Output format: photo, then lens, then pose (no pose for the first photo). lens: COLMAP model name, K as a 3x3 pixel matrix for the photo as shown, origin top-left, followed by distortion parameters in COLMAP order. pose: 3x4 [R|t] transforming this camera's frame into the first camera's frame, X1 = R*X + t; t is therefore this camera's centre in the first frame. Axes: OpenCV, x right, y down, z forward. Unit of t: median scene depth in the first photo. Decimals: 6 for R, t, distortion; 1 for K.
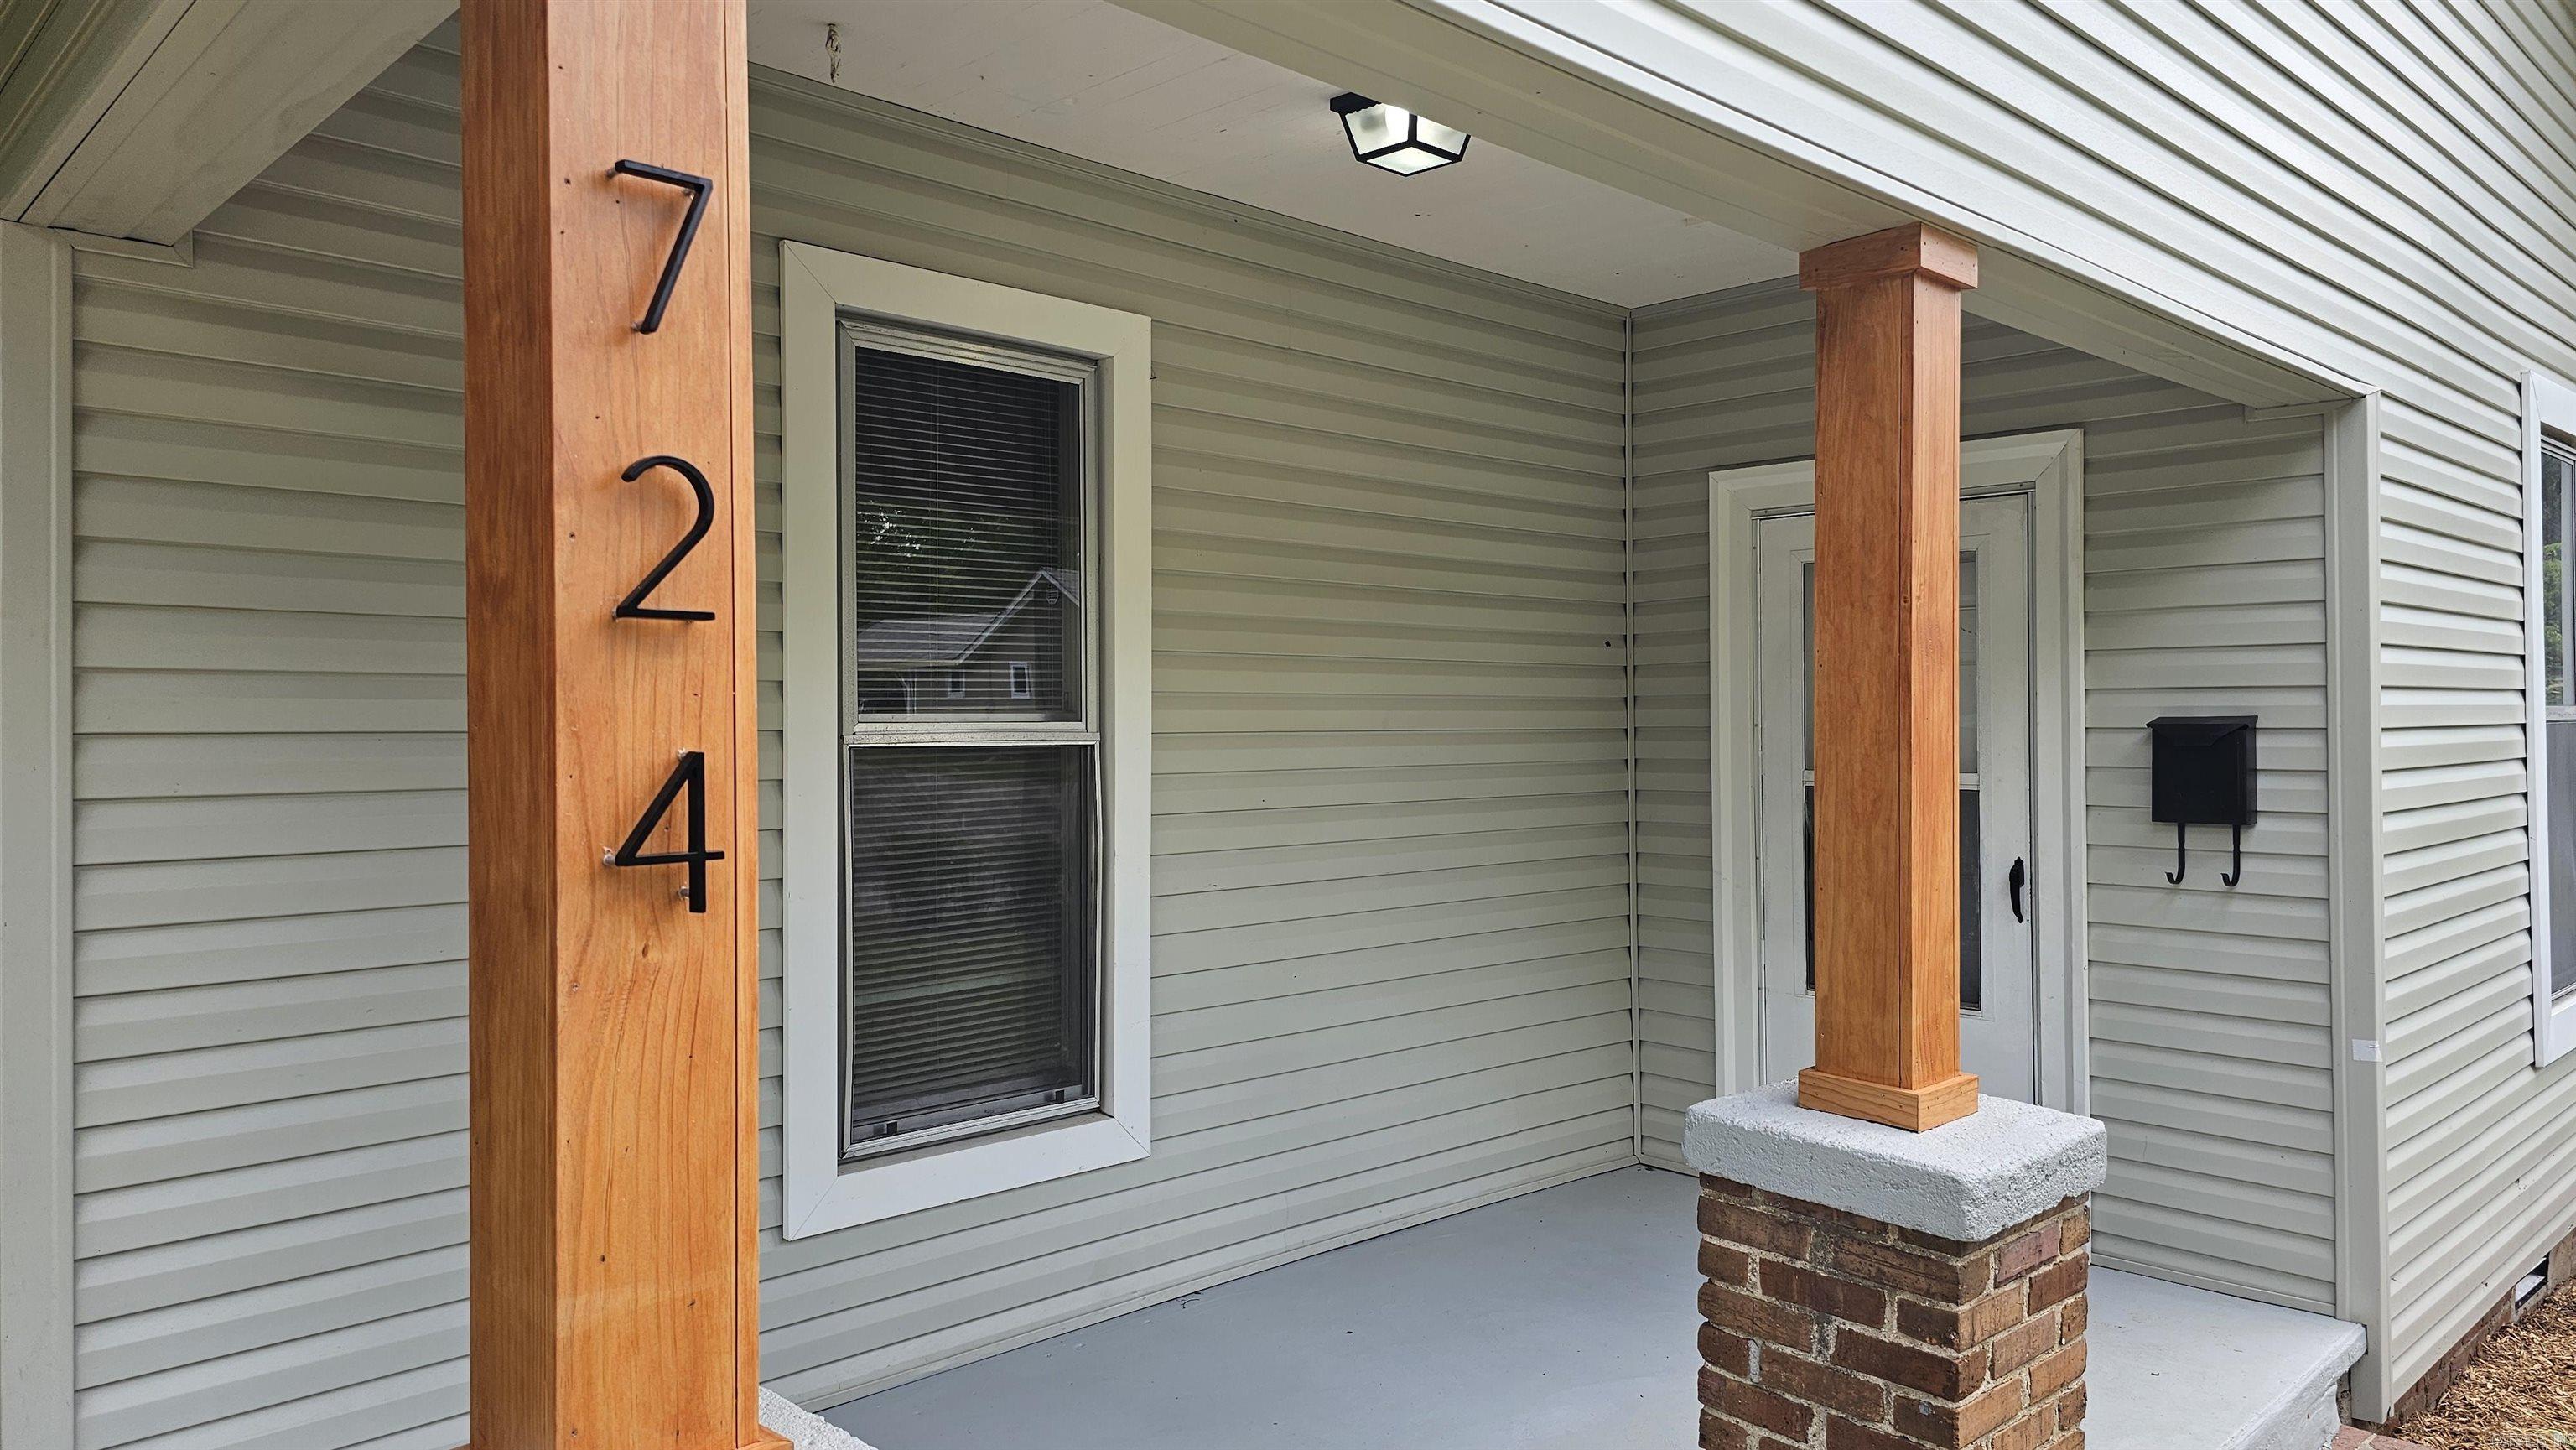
lens RADIAL K [[1752.1, 0, 1288.0], [0, 1752.1, 725.0], [0, 0, 1]] dist [0.088849, -0.101347]
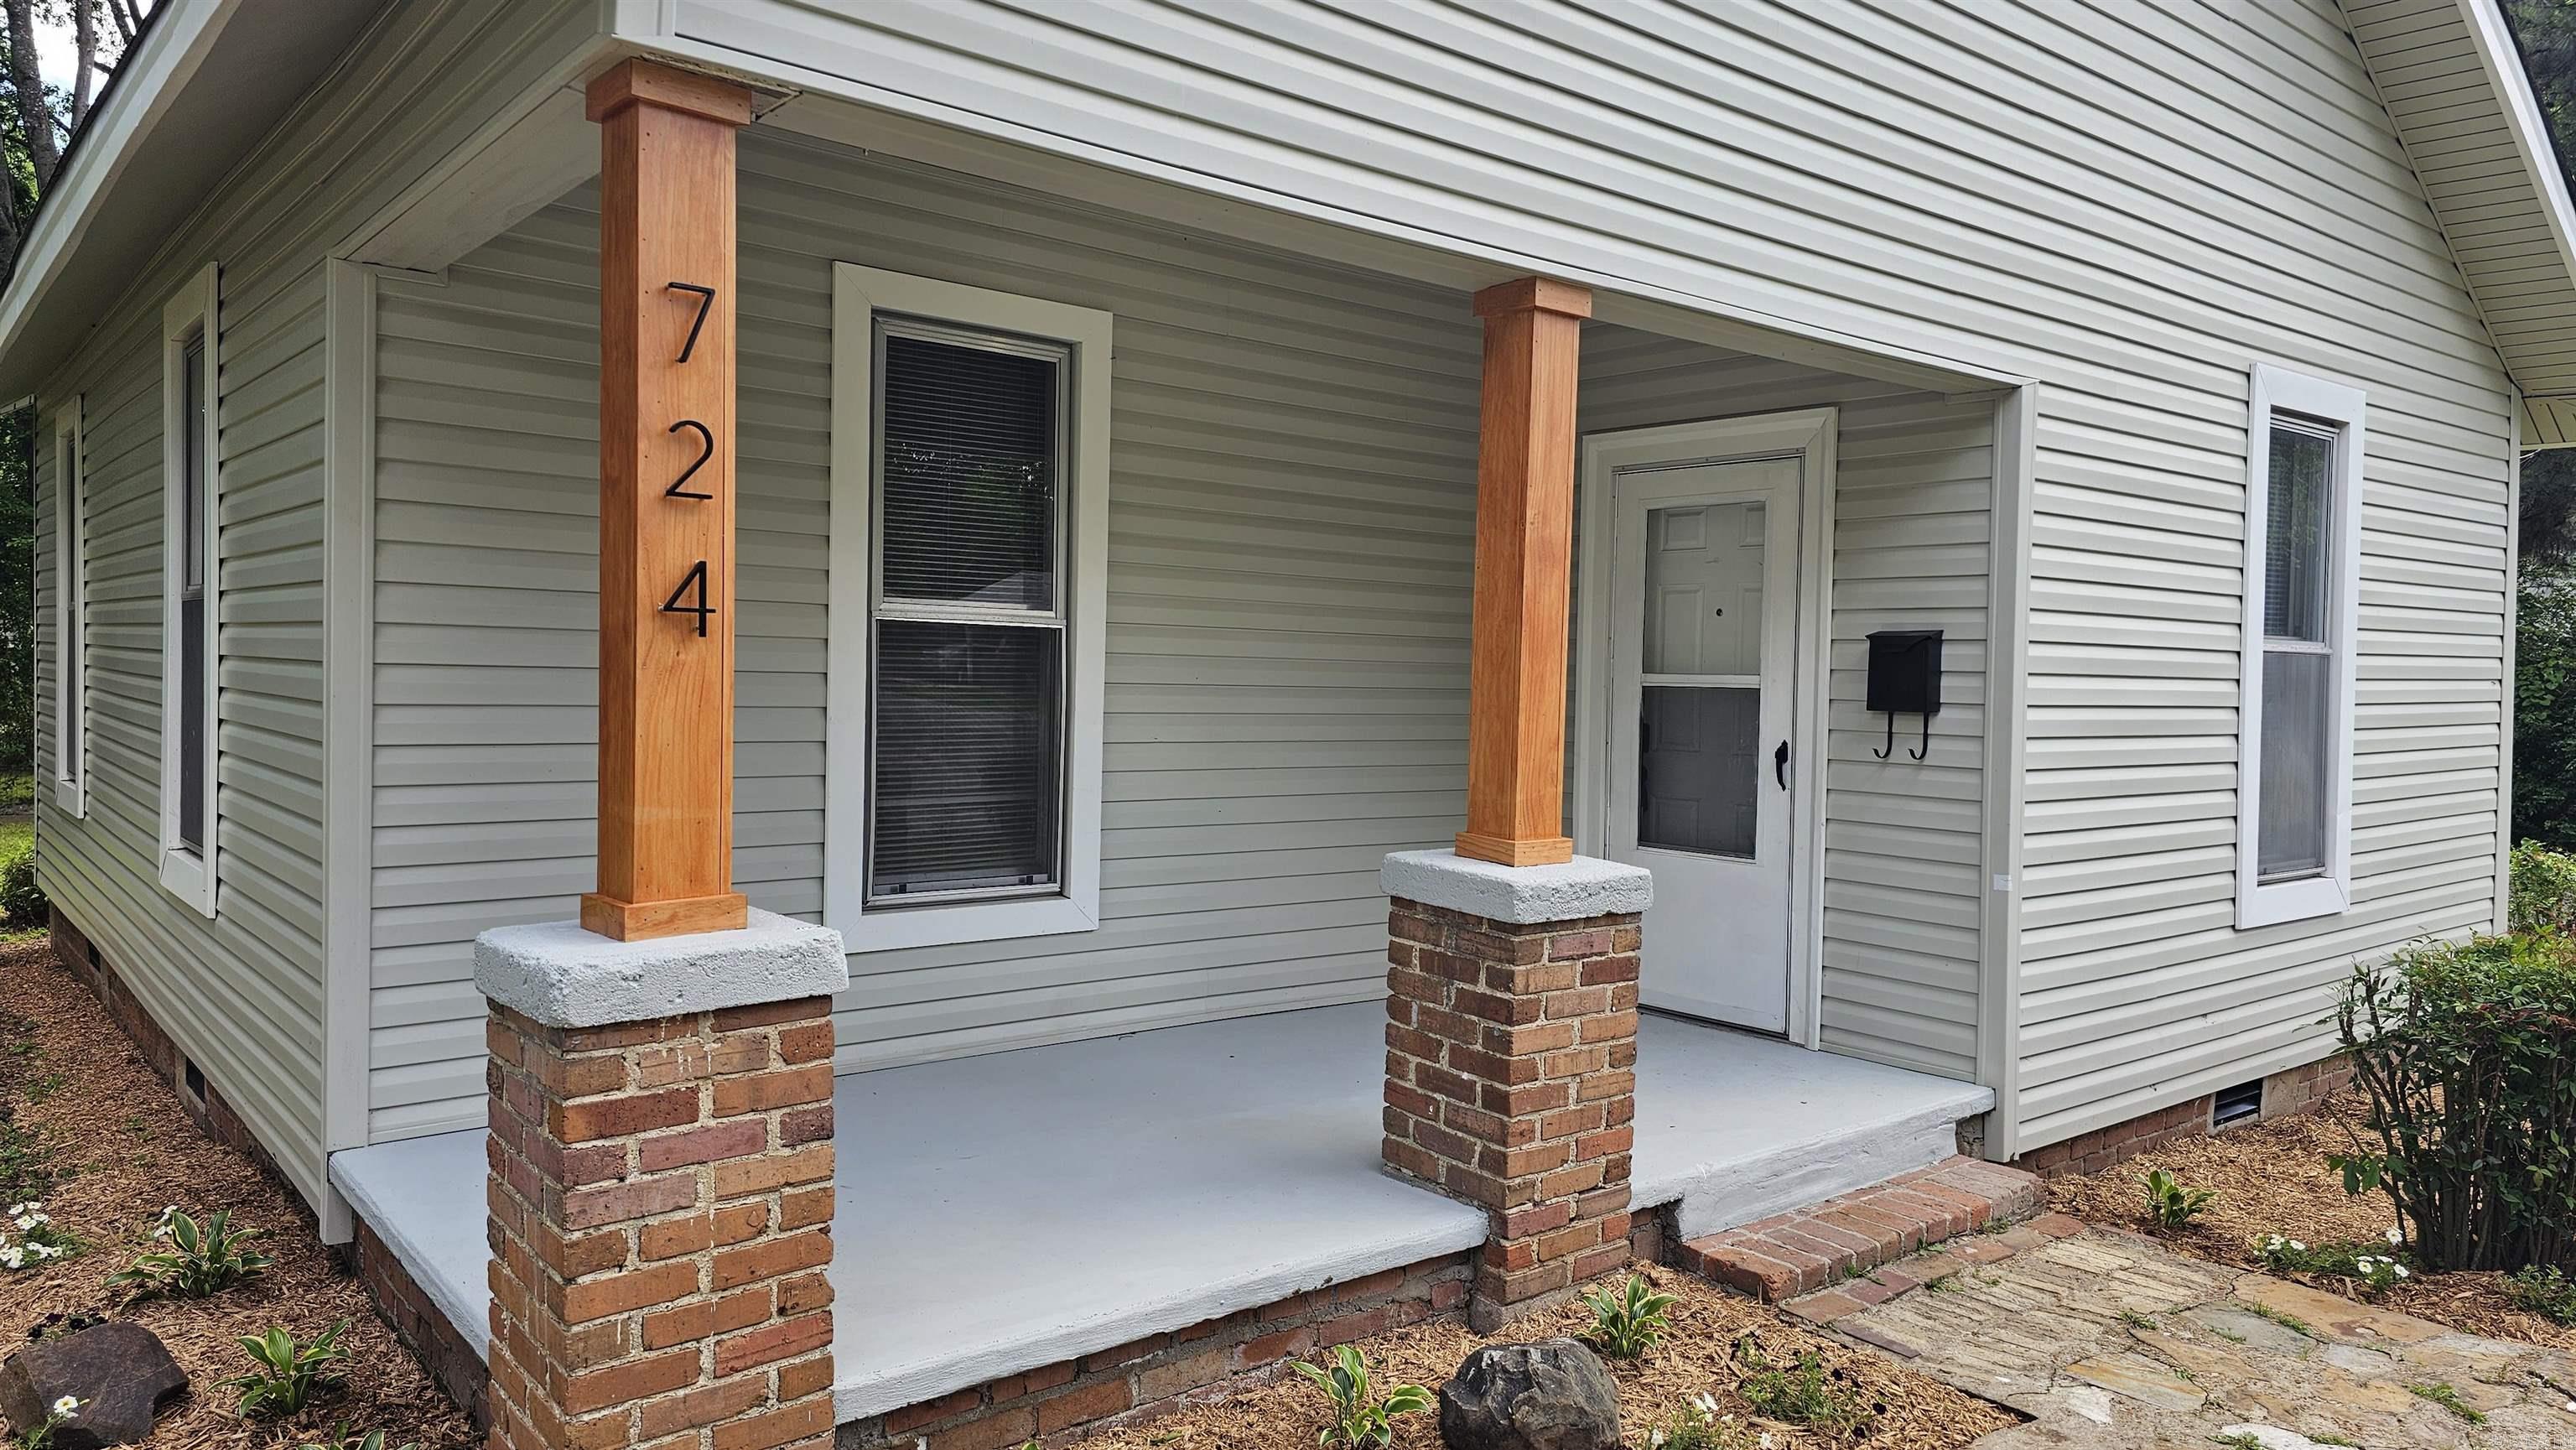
lens RADIAL K [[1725.6, 0, 1288.0], [0, 1725.6, 725.0], [0, 0, 1]] dist [0.095549, -0.096680]
pose [[0.996576, 0.031034, -0.076632, 0.184166], [-0.028780, 0.999125, 0.030341, 0.044364], [0.077507, -0.028031, 0.996598, -0.358978]]
